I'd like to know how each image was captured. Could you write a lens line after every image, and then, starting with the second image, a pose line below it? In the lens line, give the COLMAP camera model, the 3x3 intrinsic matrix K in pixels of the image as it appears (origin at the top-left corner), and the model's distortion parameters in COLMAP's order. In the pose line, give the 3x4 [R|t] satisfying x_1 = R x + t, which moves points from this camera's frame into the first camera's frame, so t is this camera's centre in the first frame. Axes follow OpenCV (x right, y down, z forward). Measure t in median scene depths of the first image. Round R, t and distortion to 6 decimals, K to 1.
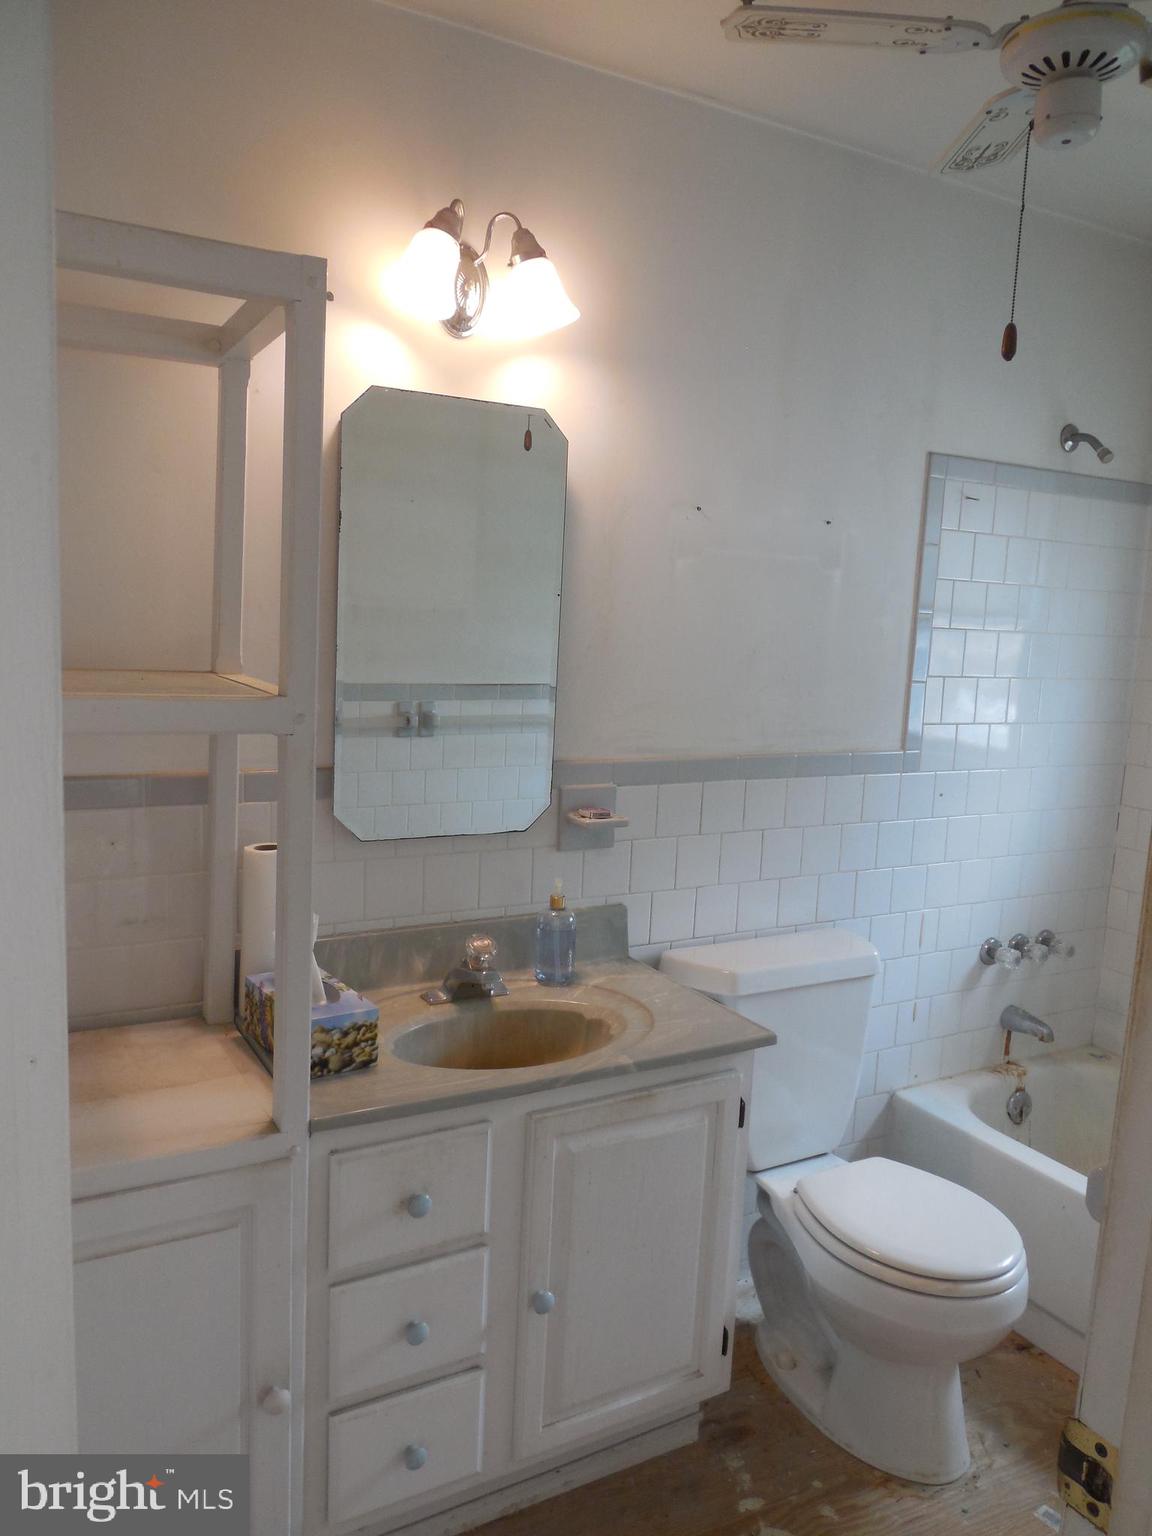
lens RADIAL K [[1163.2, 0, 576.0], [0, 1163.2, 768.0], [0, 0, 1]] dist [-0.019068, 0.006668]
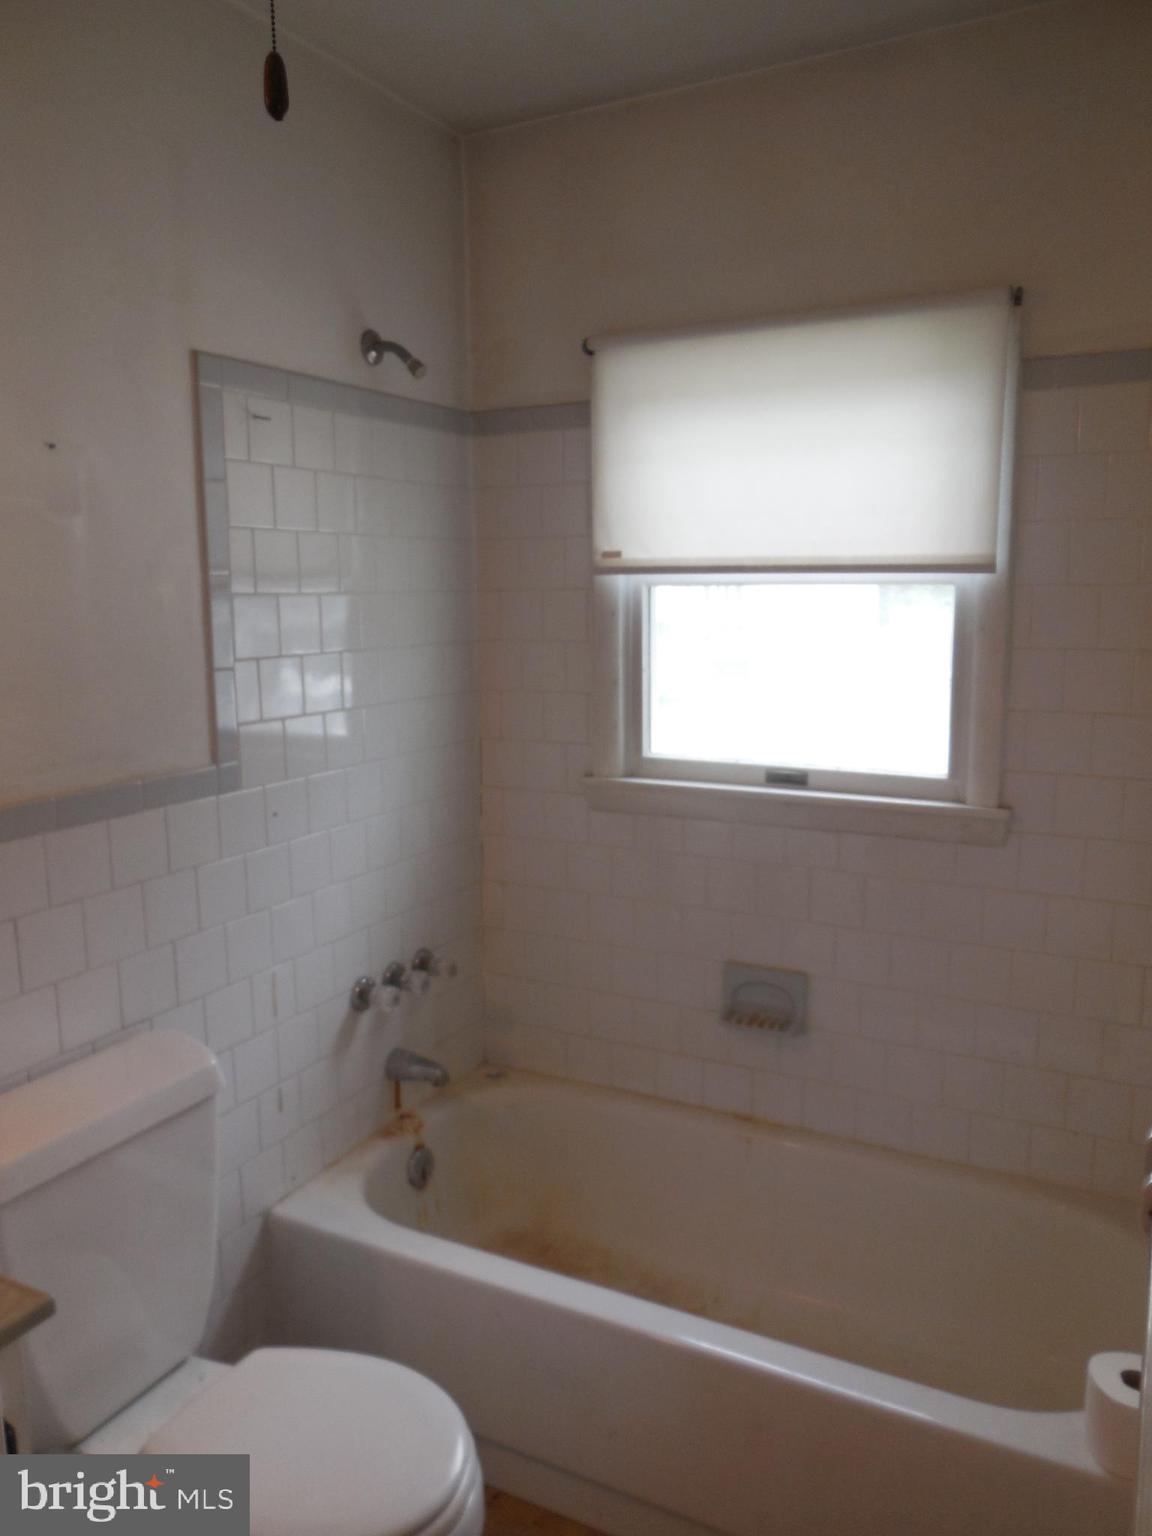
lens RADIAL K [[1128.1, 0, 576.0], [0, 1128.1, 768.0], [0, 0, 1]] dist [0.002419, 0.004121]
pose [[0.839015, -0.139027, 0.526046, 0.093674], [0.117982, 0.990289, 0.073545, -0.036912], [-0.531162, 0.000359, 0.847270, 0.264269]]
